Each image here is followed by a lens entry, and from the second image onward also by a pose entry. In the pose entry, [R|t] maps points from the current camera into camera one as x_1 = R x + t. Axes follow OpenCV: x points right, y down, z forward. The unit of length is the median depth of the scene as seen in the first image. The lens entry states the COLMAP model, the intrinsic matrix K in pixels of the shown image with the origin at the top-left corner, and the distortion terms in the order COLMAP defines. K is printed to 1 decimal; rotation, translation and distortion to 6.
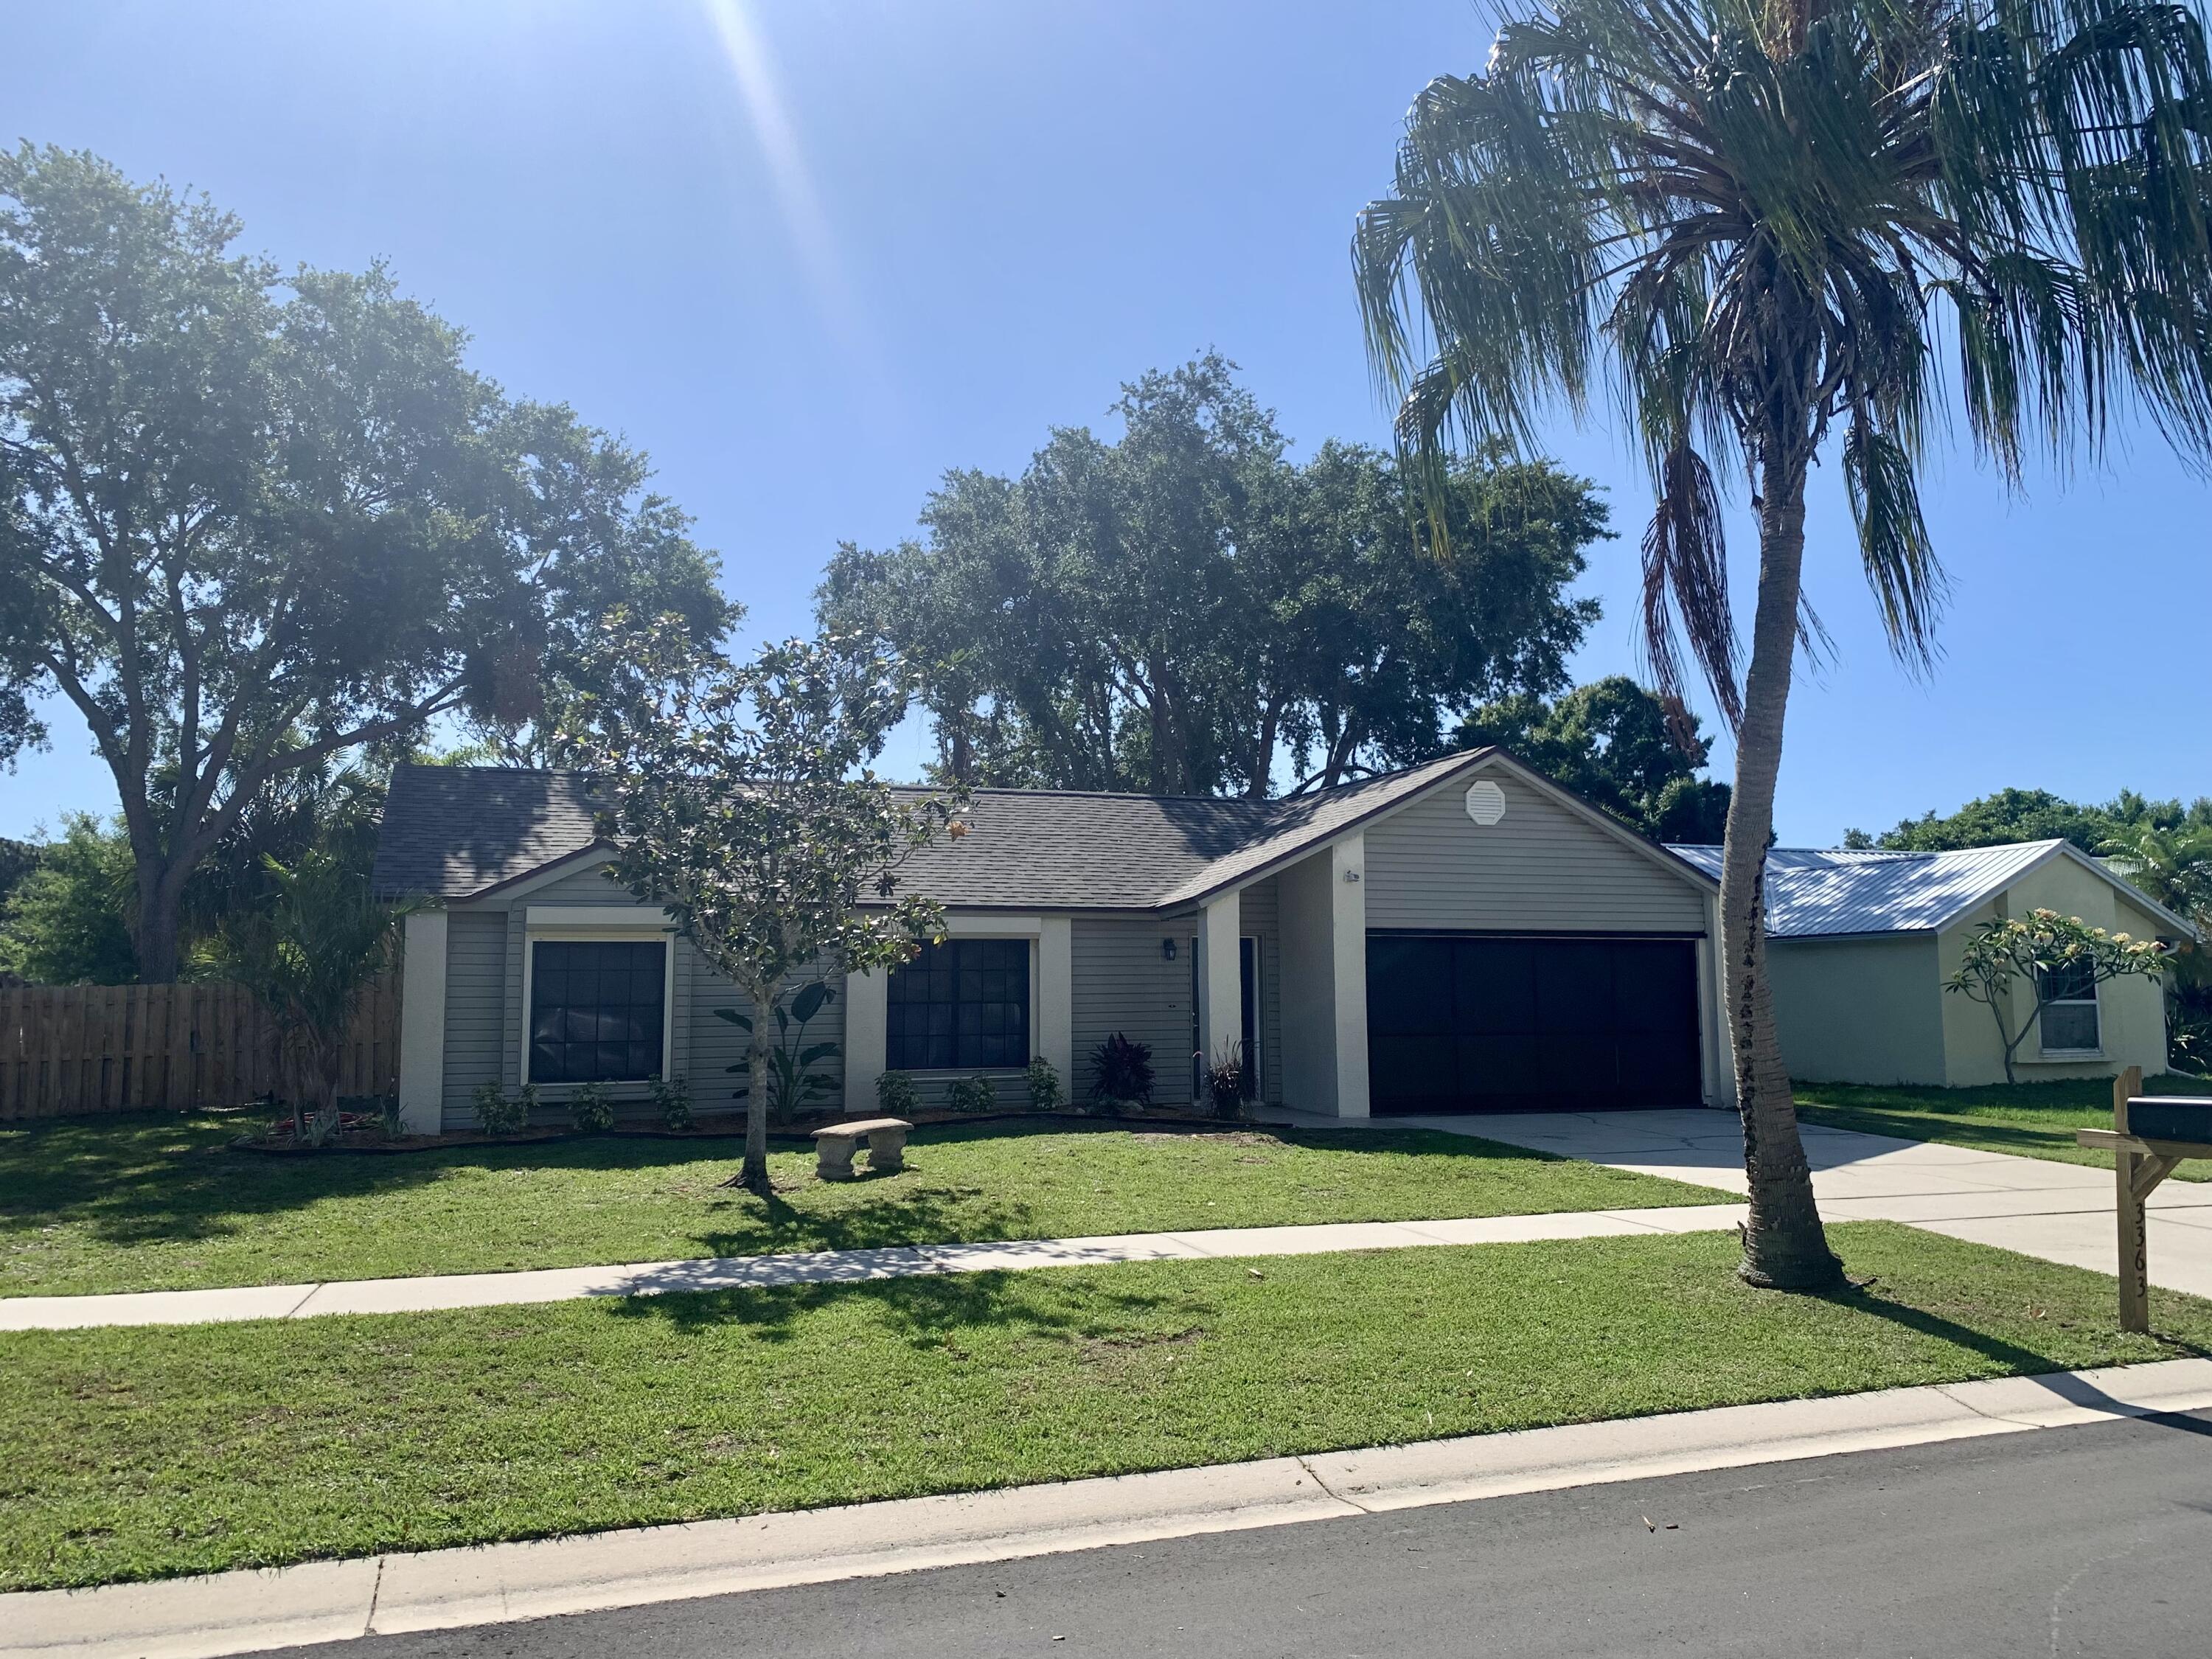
lens RADIAL K [[1678.8, 0, 1121.6], [0, 1678.8, 833.8], [0, 0, 1]] dist [0.132866, -0.271908]
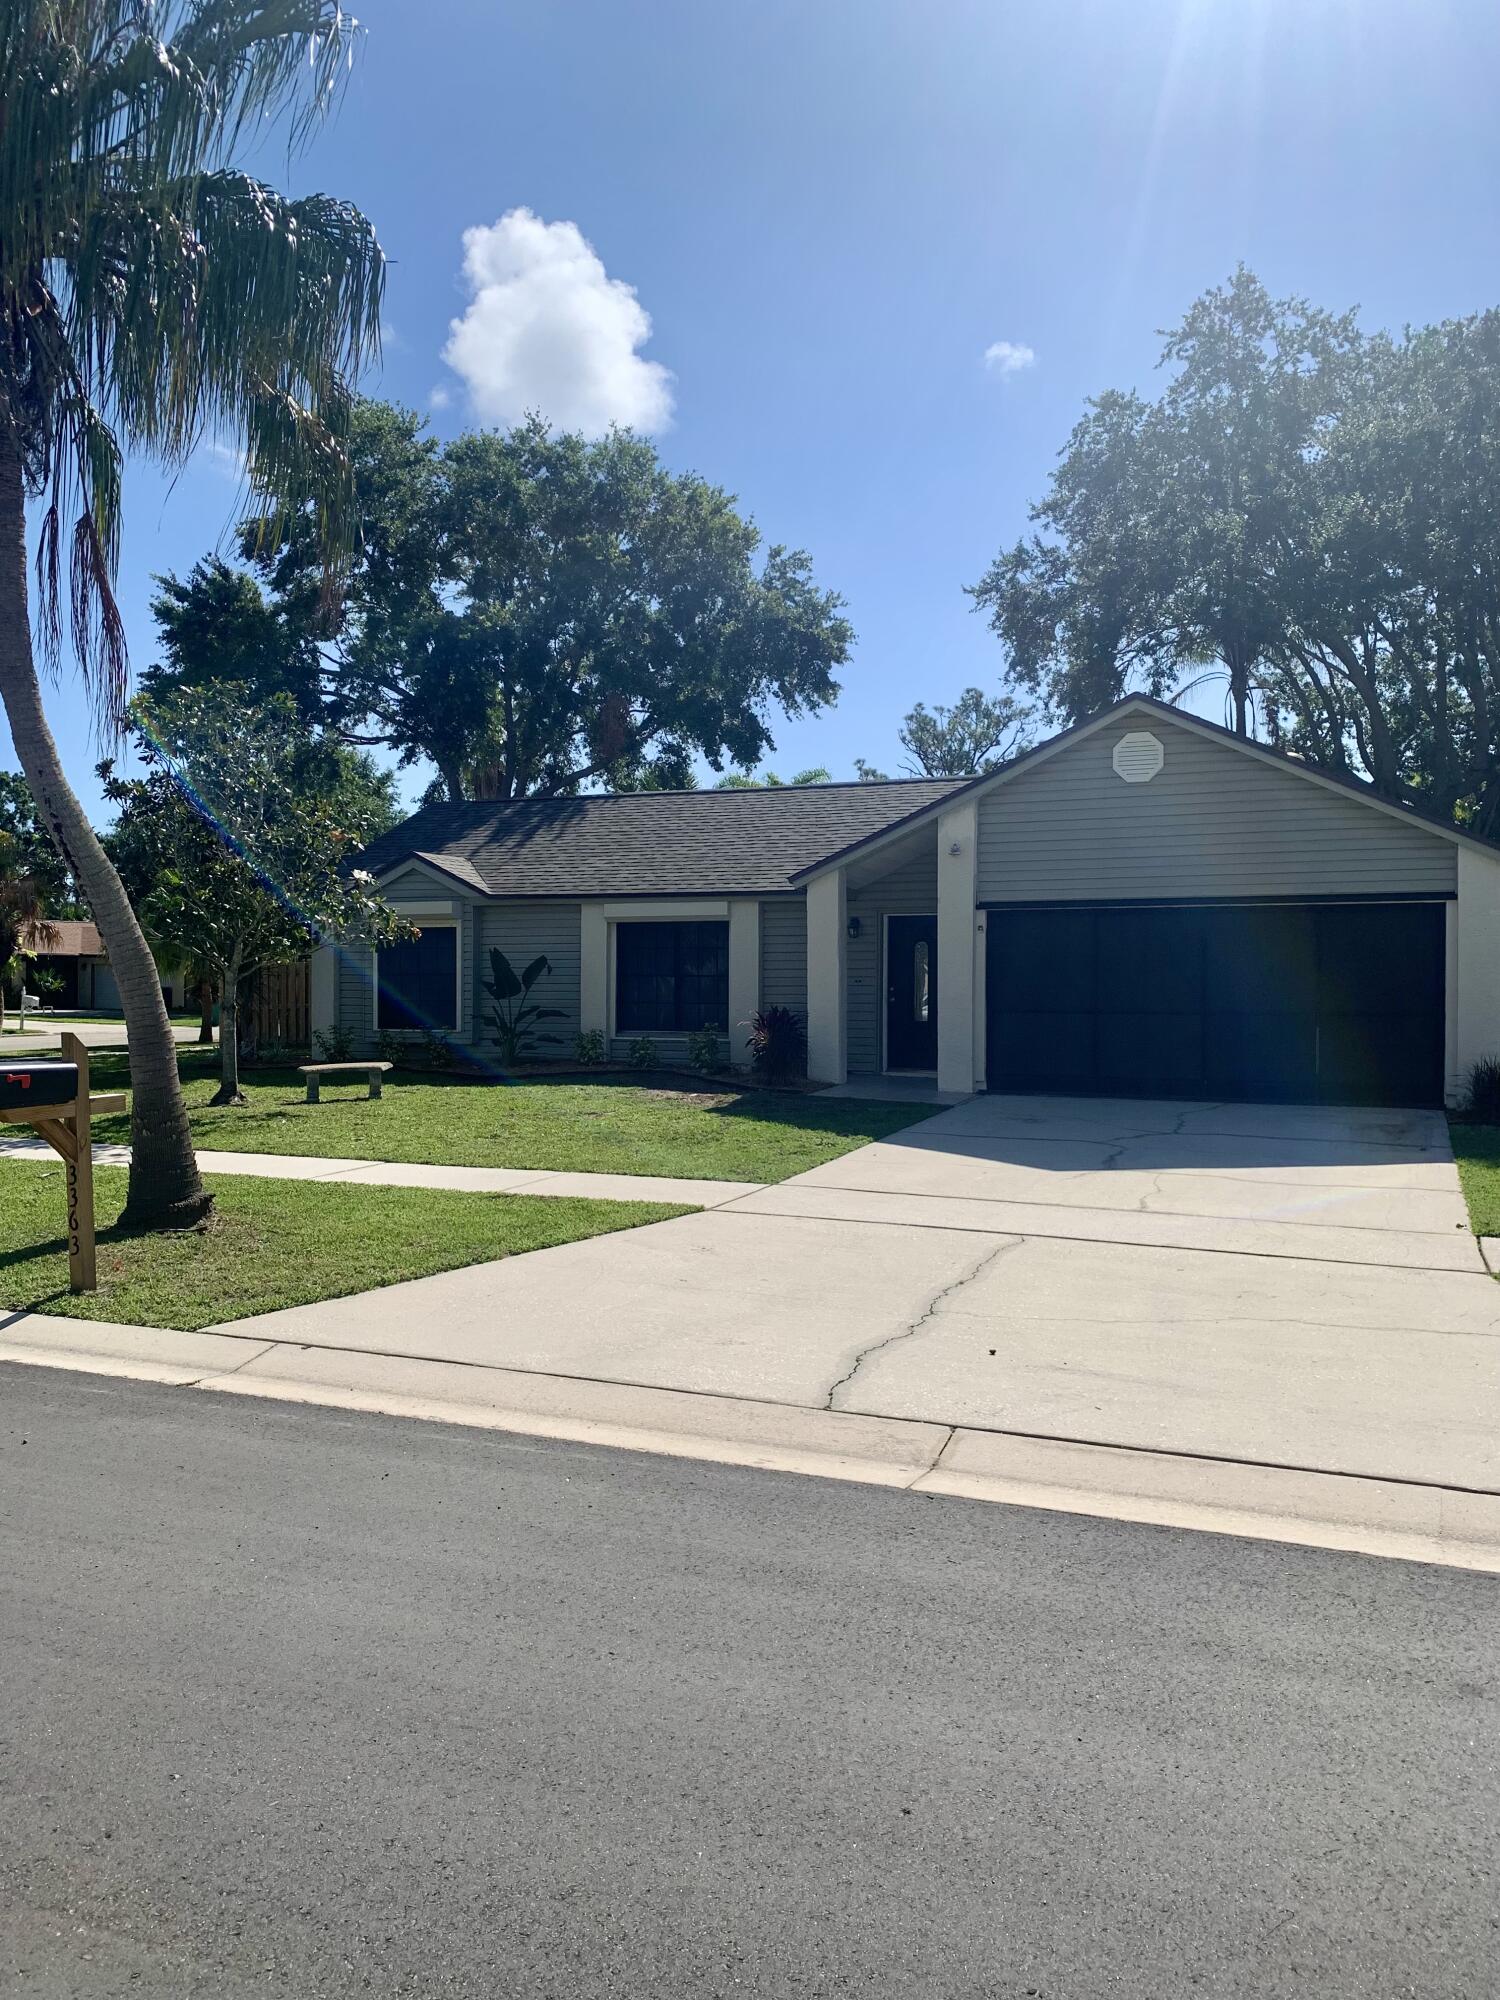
lens RADIAL K [[1517.9, 0, 750.0], [0, 1517.9, 1000.0], [0, 0, 1]] dist [0.132866, -0.271908]
pose [[0.725210, 0.017775, -0.688298, 0.661261], [0.061561, 0.993989, 0.090532, 0.024500], [0.685770, -0.108027, 0.719757, 0.270308]]
